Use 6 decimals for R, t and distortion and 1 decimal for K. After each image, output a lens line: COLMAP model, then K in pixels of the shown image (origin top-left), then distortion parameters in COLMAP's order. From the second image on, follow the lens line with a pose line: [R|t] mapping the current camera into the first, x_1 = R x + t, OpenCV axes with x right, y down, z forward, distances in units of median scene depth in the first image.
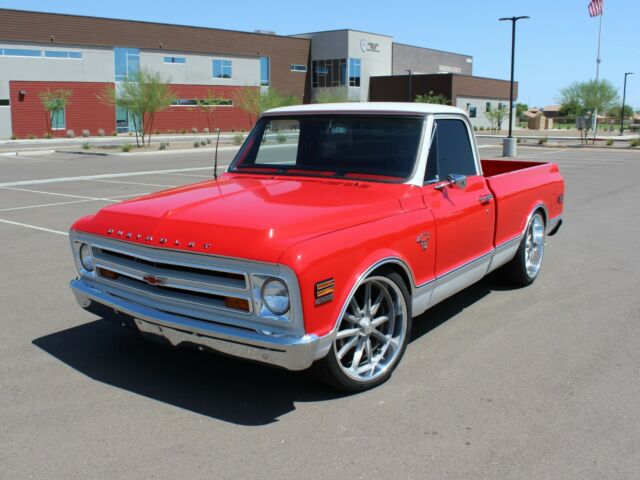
lens RADIAL K [[694.3, 0, 284.3], [0, 694.3, 241.9], [0, 0, 1]] dist [-0.108764, 0.004886]
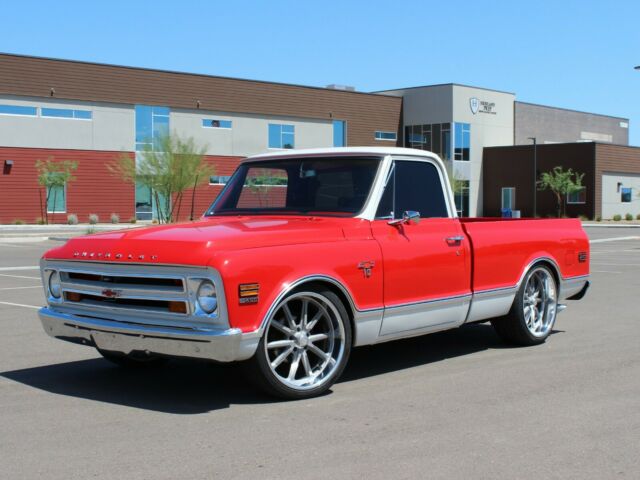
lens RADIAL K [[964.8, 0, 320.0], [0, 964.8, 240.0], [0, 0, 1]] dist [-0.006646, 0.021720]
pose [[0.998771, 0.009260, -0.048694, 0.157506], [-0.015945, 0.990200, -0.138744, 0.127257], [0.046932, 0.139350, 0.989130, -0.375528]]
